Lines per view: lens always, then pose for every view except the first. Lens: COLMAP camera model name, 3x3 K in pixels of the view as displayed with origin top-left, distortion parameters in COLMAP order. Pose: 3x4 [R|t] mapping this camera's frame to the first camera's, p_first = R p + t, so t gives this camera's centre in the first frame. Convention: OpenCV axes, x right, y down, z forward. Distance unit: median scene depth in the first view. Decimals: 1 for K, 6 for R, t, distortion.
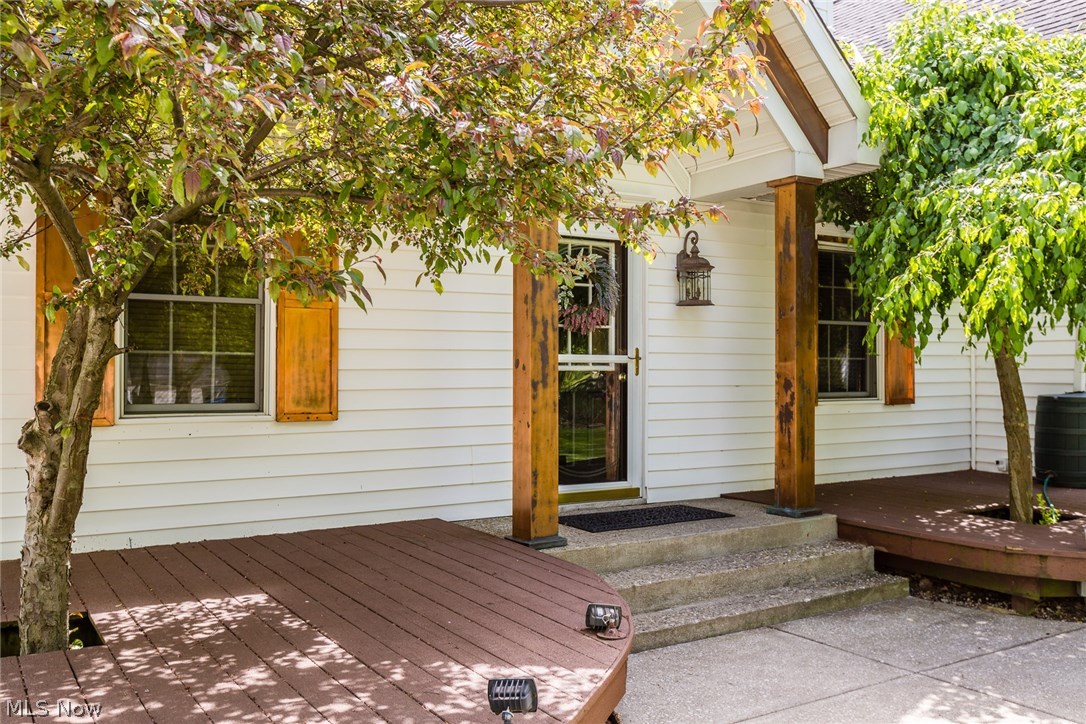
lens RADIAL K [[961.4, 0, 544.0], [0, 961.4, 371.7], [0, 0, 1]] dist [0.003344, 0.004111]
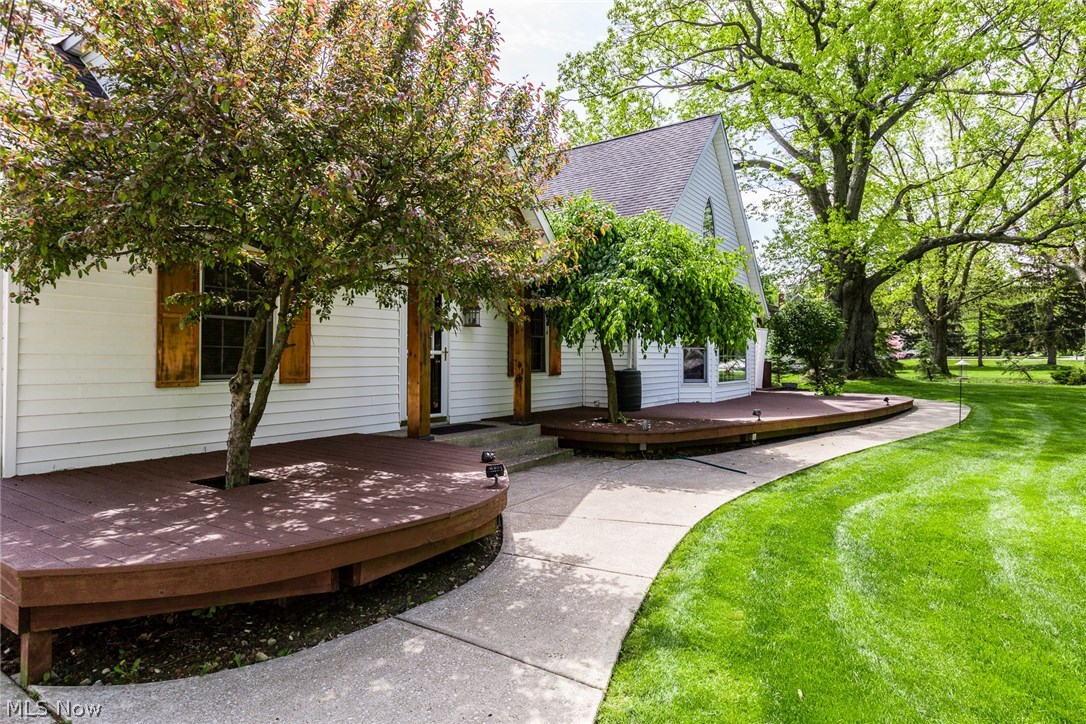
lens RADIAL K [[598.1, 0, 543.0], [0, 598.1, 362.0], [0, 0, 1]] dist [-0.000319, -0.000031]
pose [[0.917033, 0.000938, 0.398810, -0.269970], [-0.000374, 0.999999, -0.001491, 0.010401], [-0.398811, 0.001219, 0.917032, -0.293383]]
